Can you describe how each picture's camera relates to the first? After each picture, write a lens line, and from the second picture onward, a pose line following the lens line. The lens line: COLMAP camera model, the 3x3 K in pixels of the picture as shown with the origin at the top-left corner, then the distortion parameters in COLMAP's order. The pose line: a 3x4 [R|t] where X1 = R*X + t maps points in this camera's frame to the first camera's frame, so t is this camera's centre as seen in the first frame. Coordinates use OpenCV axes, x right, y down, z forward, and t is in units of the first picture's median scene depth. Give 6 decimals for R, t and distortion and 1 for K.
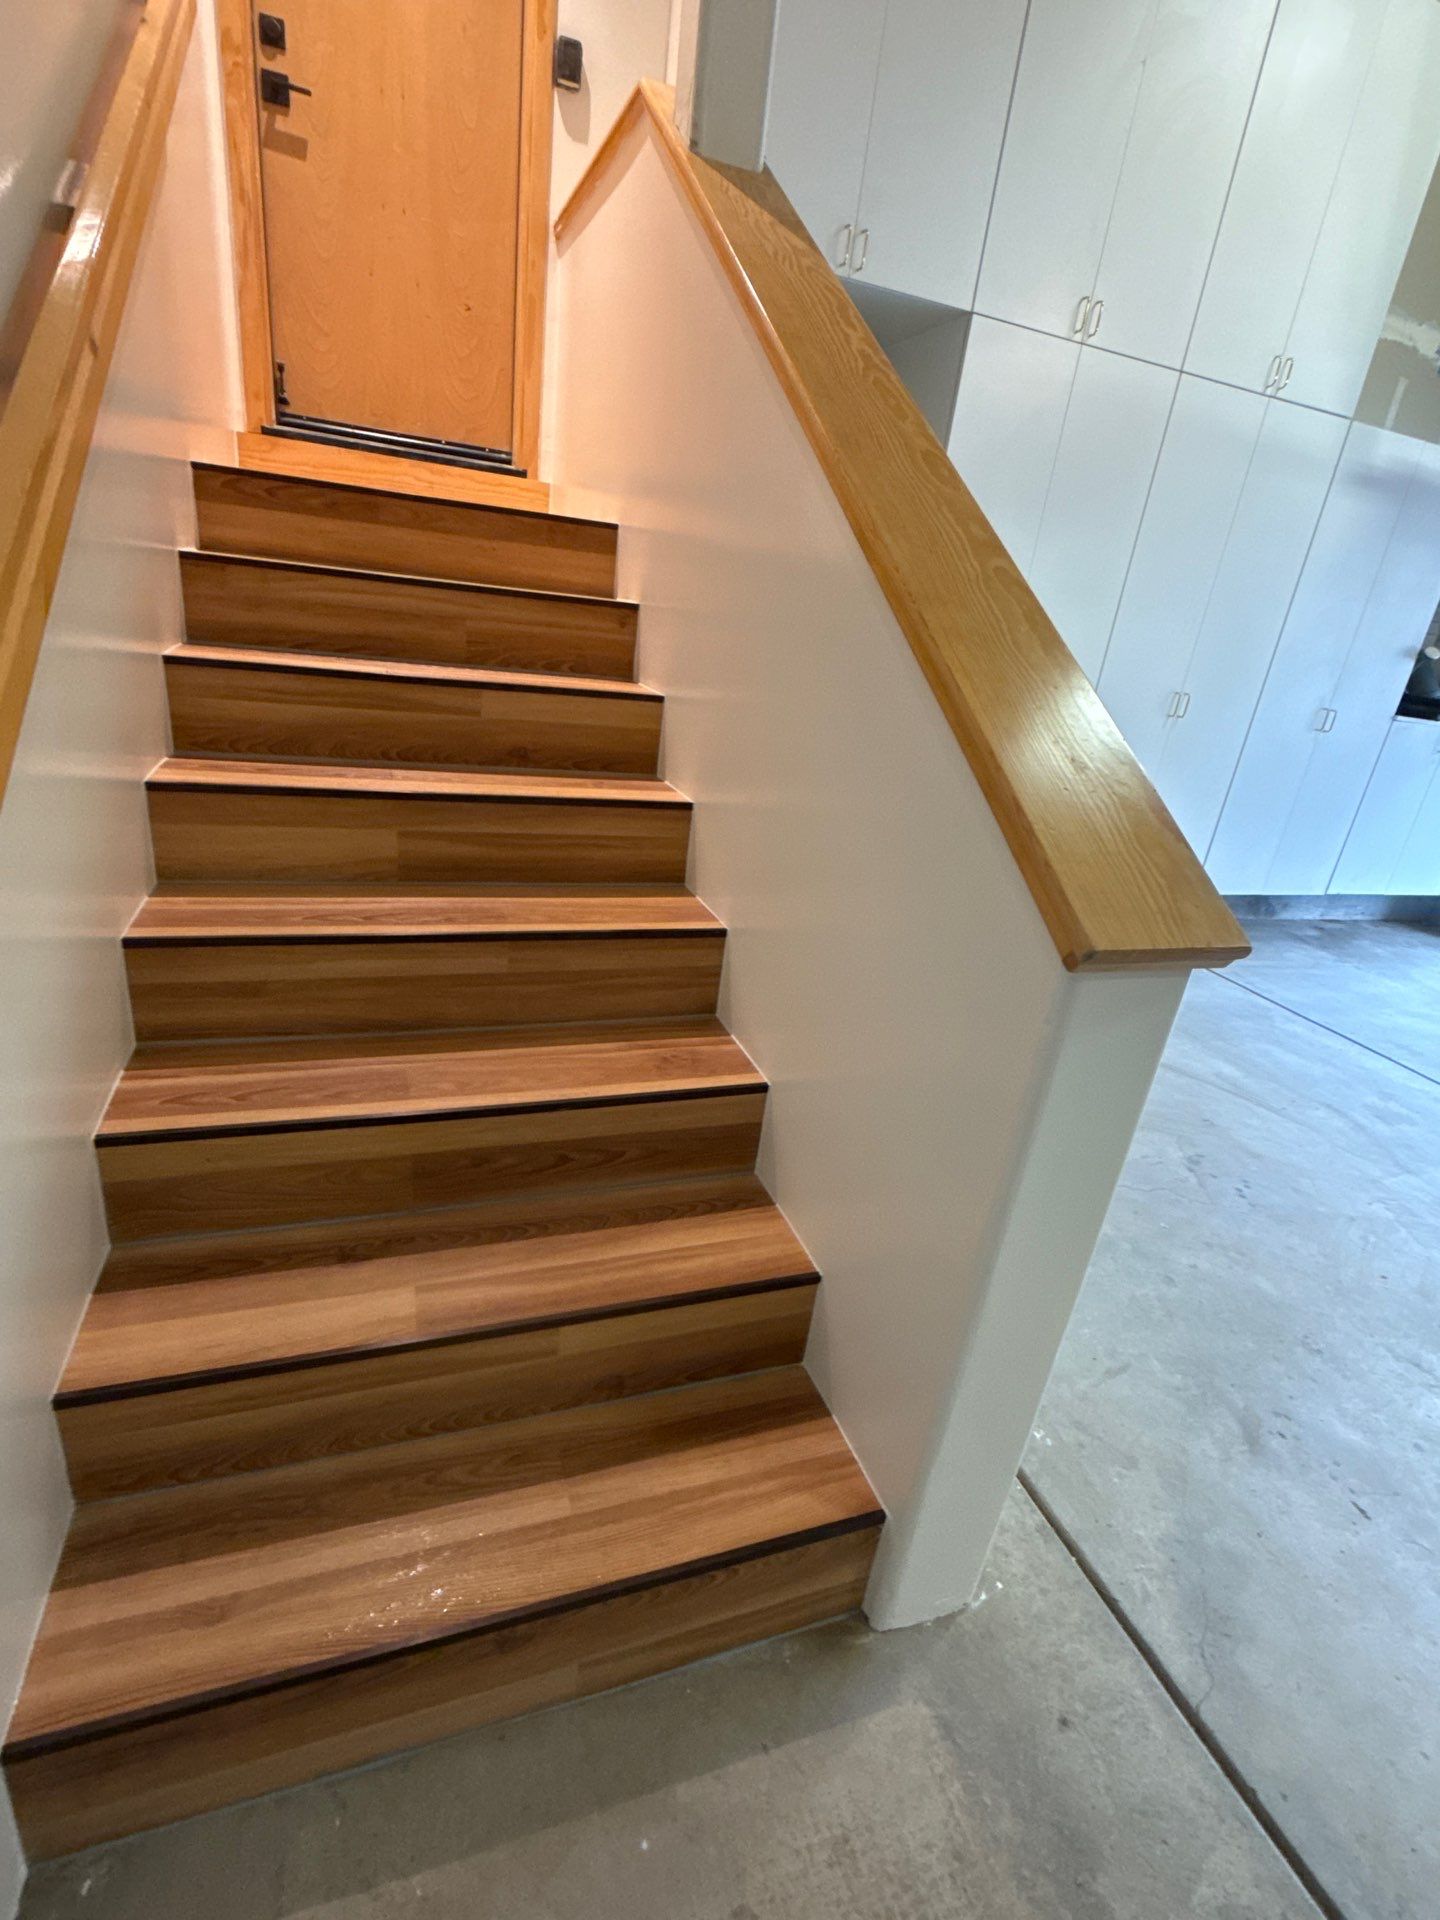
lens RADIAL K [[898.9, 0, 716.7], [0, 898.9, 966.6], [0, 0, 1]] dist [0.000255, -0.000772]
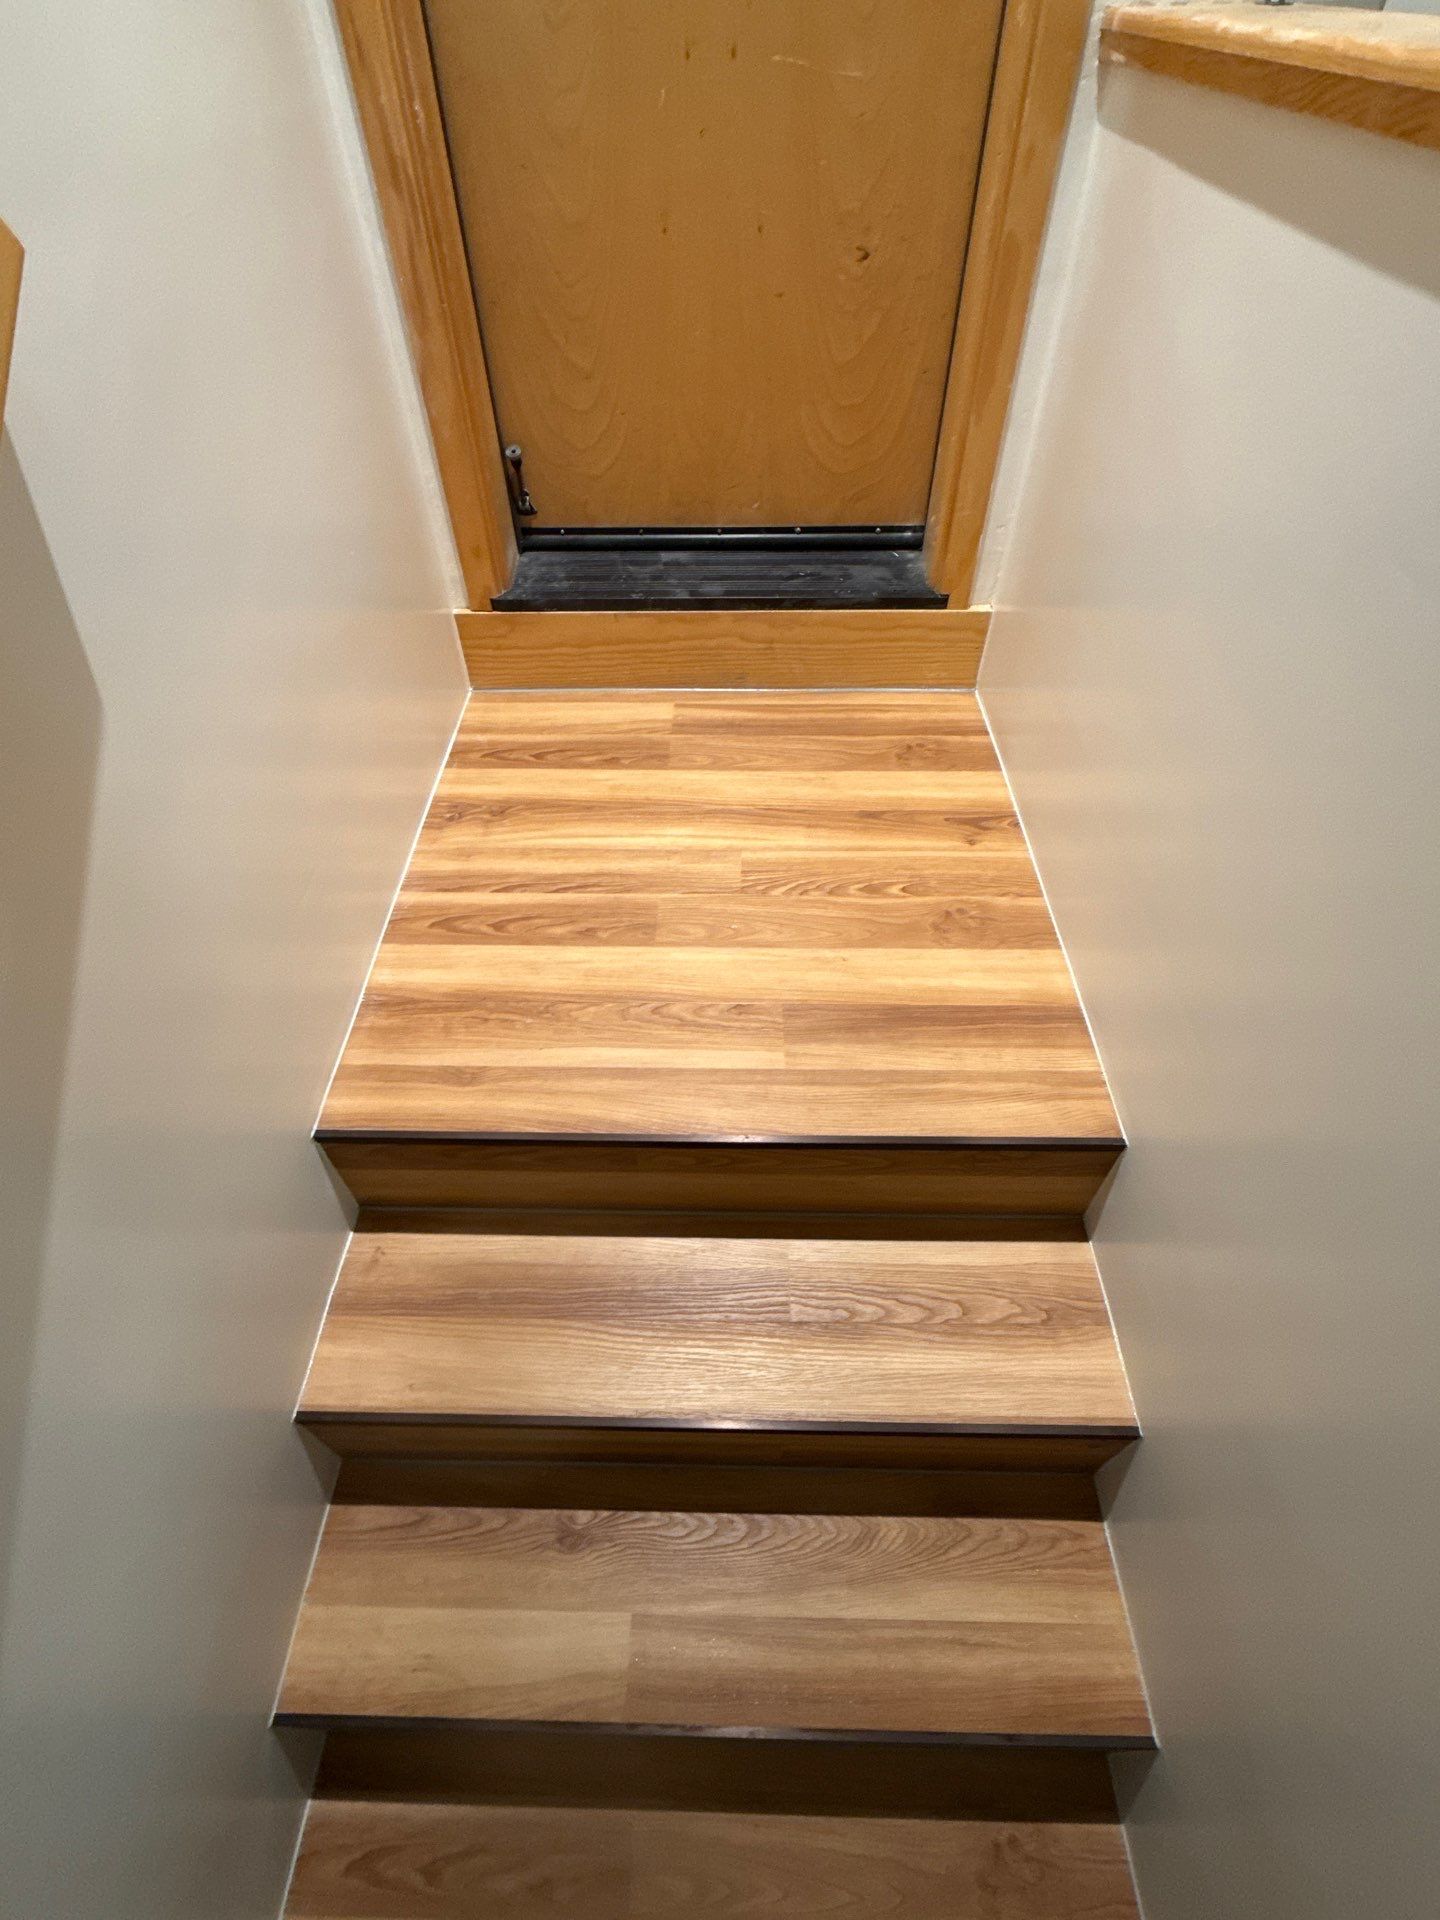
lens RADIAL K [[898.9, 0, 718.8], [0, 898.9, 966.9], [0, 0, 1]] dist [0.000255, -0.000772]
pose [[0.928344, 0.177843, -0.326420, -0.252790], [-0.023093, 0.904022, 0.426861, -1.145565], [0.371005, -0.388736, 0.843350, 0.856334]]
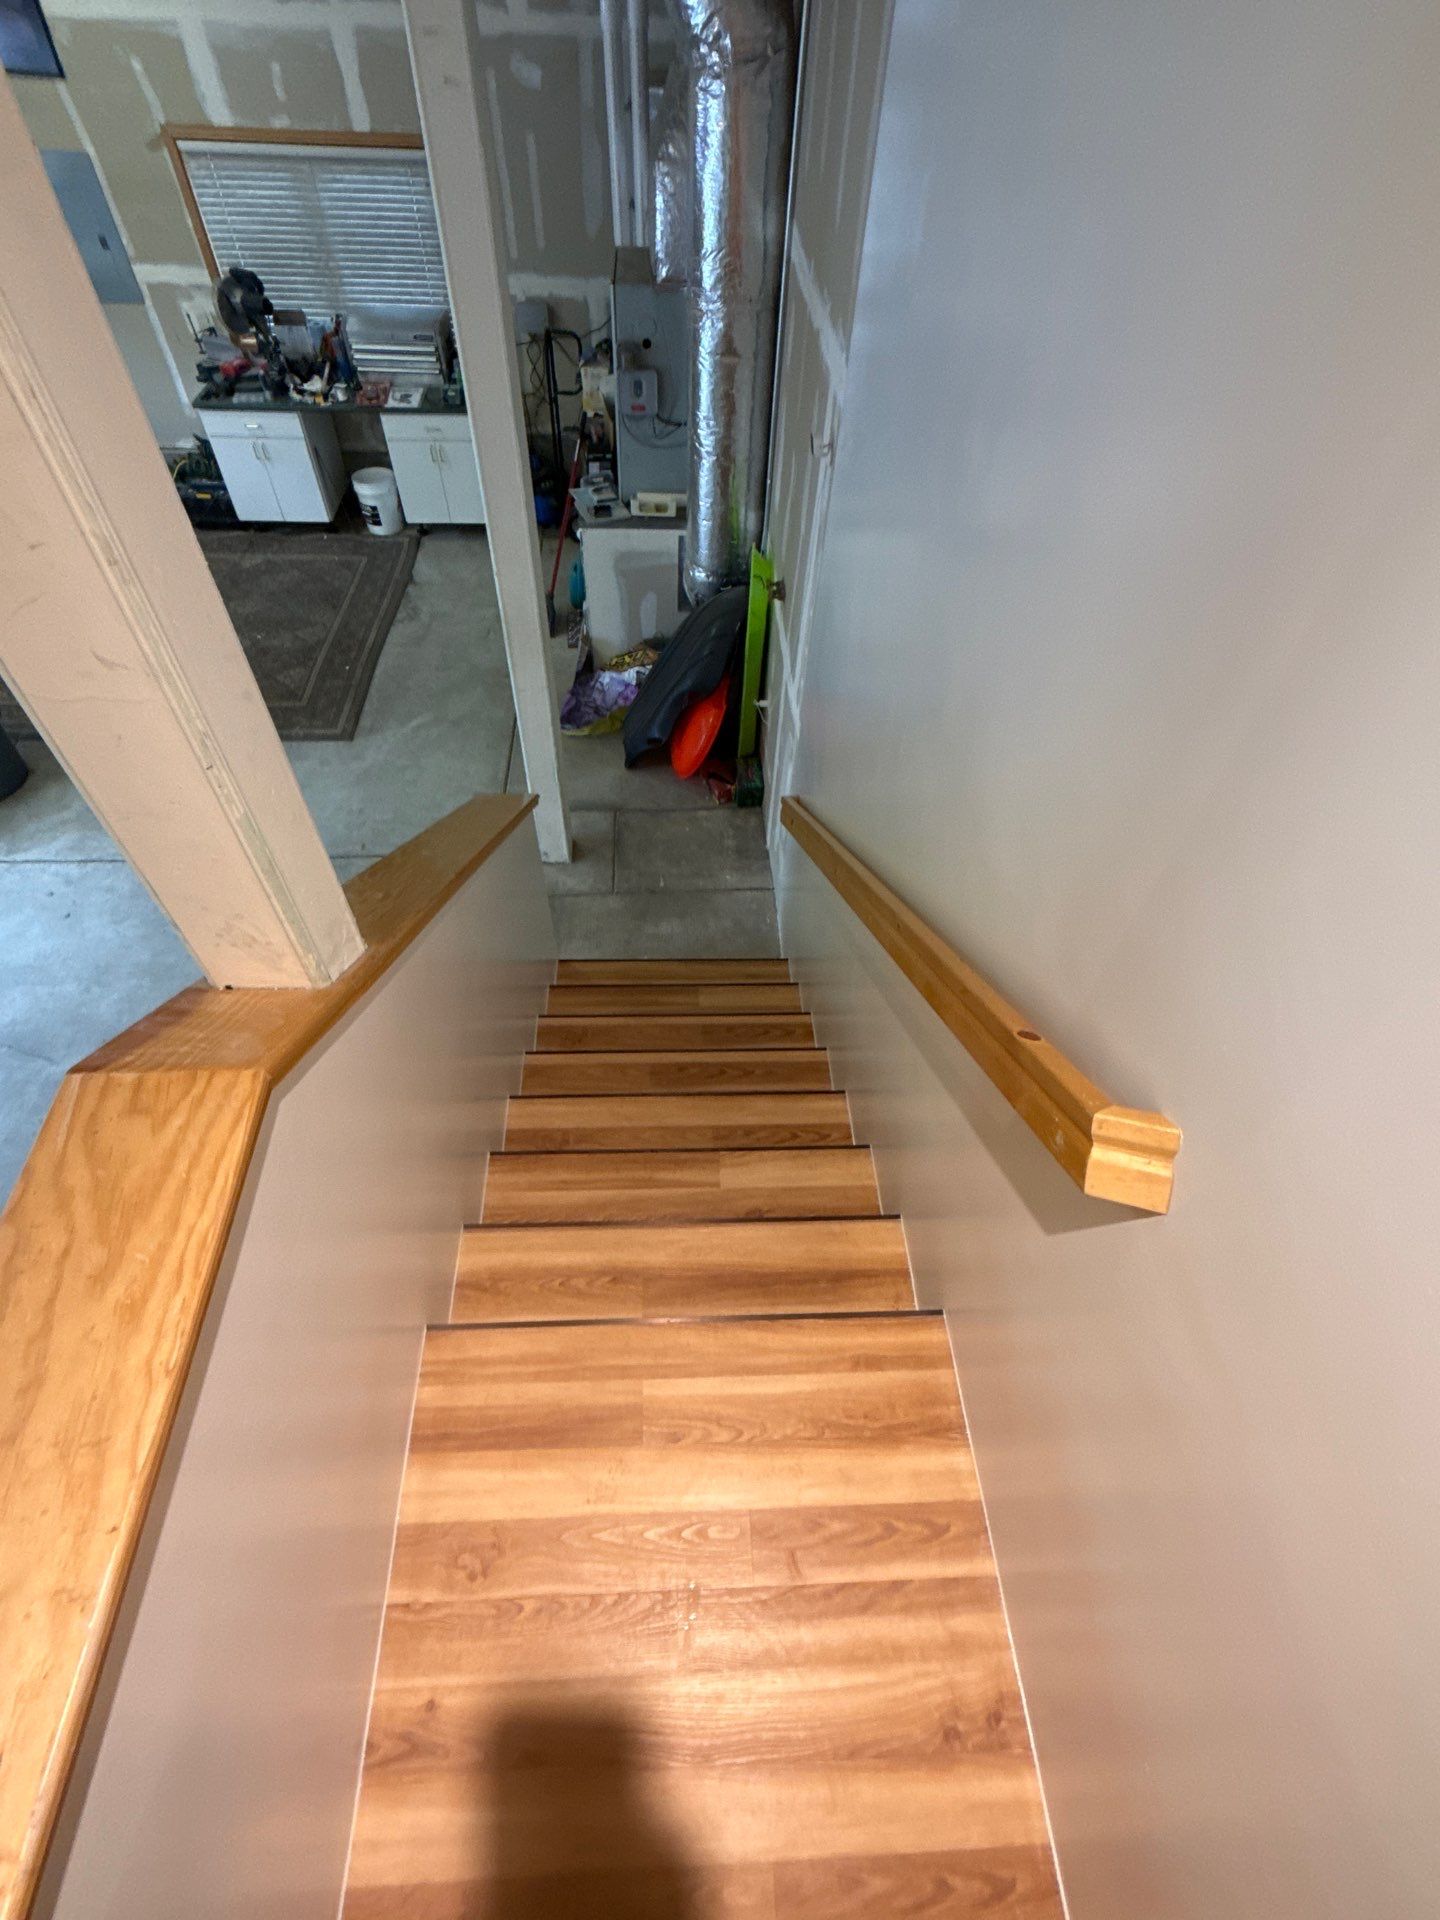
lens RADIAL K [[898.9, 0, 727.0], [0, 898.9, 955.0], [0, 0, 1]] dist [0.000255, -0.000772]
pose [[-0.947043, -0.314587, 0.064371, -0.431370], [-0.021939, 0.263389, 0.964440, -1.890150], [-0.320355, 0.911954, -0.256343, 1.247509]]
